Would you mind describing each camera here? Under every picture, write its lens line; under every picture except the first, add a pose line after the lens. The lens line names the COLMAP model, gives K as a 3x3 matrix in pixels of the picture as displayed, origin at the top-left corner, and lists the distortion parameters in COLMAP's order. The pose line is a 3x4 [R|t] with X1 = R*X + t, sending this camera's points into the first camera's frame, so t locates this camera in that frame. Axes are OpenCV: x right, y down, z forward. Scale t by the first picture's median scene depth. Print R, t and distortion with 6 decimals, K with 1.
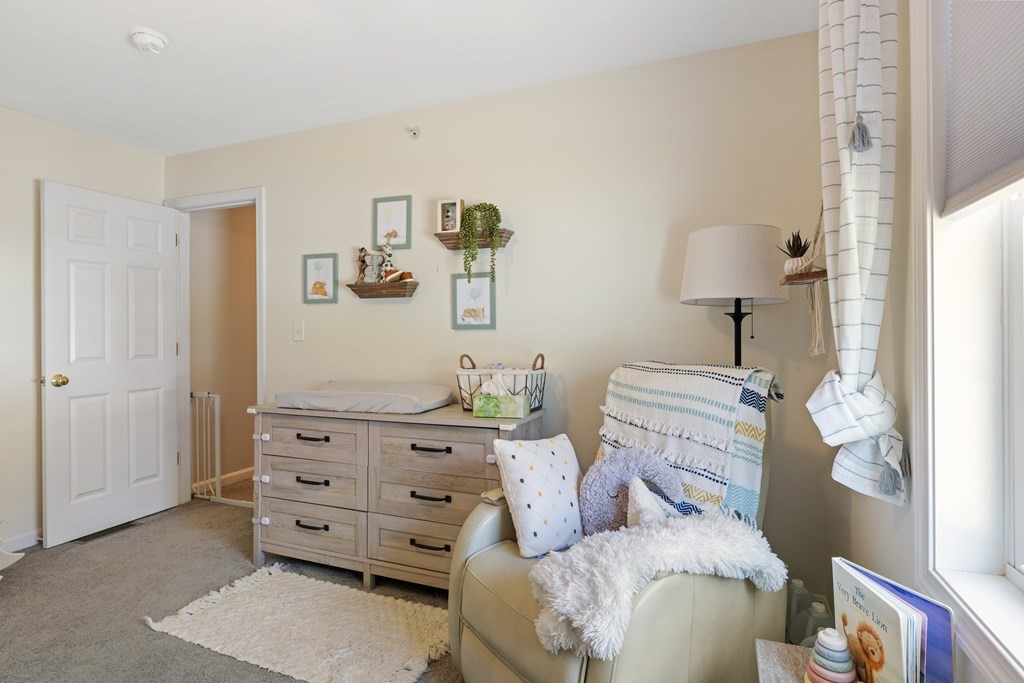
lens RADIAL K [[521.8, 0, 509.7], [0, 521.8, 338.6], [0, 0, 1]] dist [-0.005391, -0.000284]
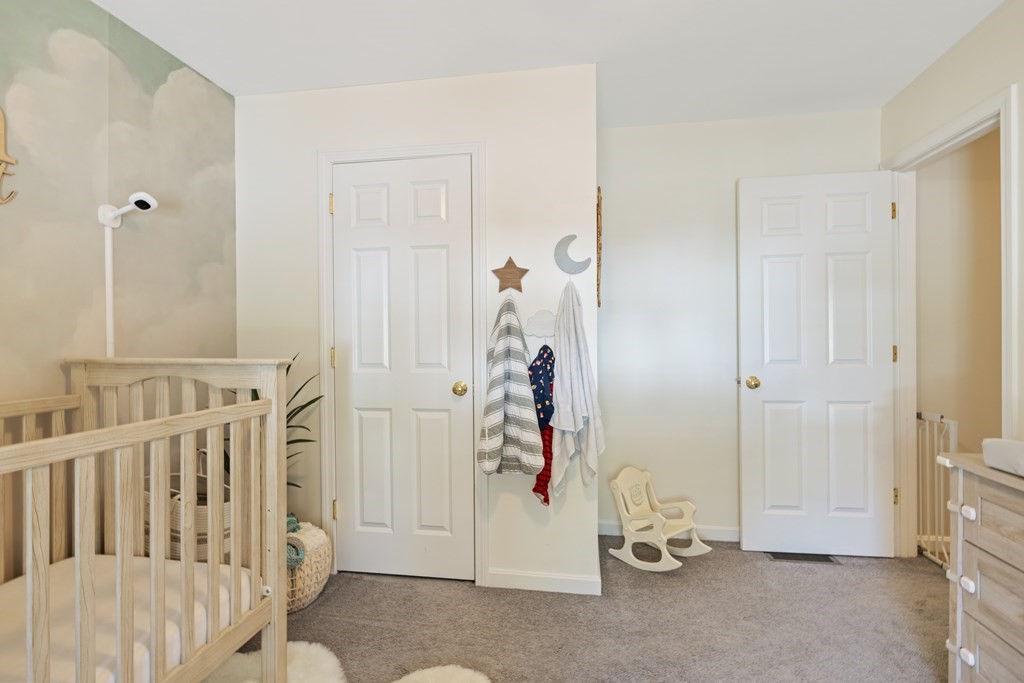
lens RADIAL K [[521.8, 0, 506.7], [0, 521.8, 341.5], [0, 0, 1]] dist [-0.005391, -0.000284]
pose [[0.211081, 0.010367, -0.977414, -0.014545], [-0.002353, 0.999946, 0.010098, -0.004029], [0.977466, 0.000168, 0.211094, 0.312175]]
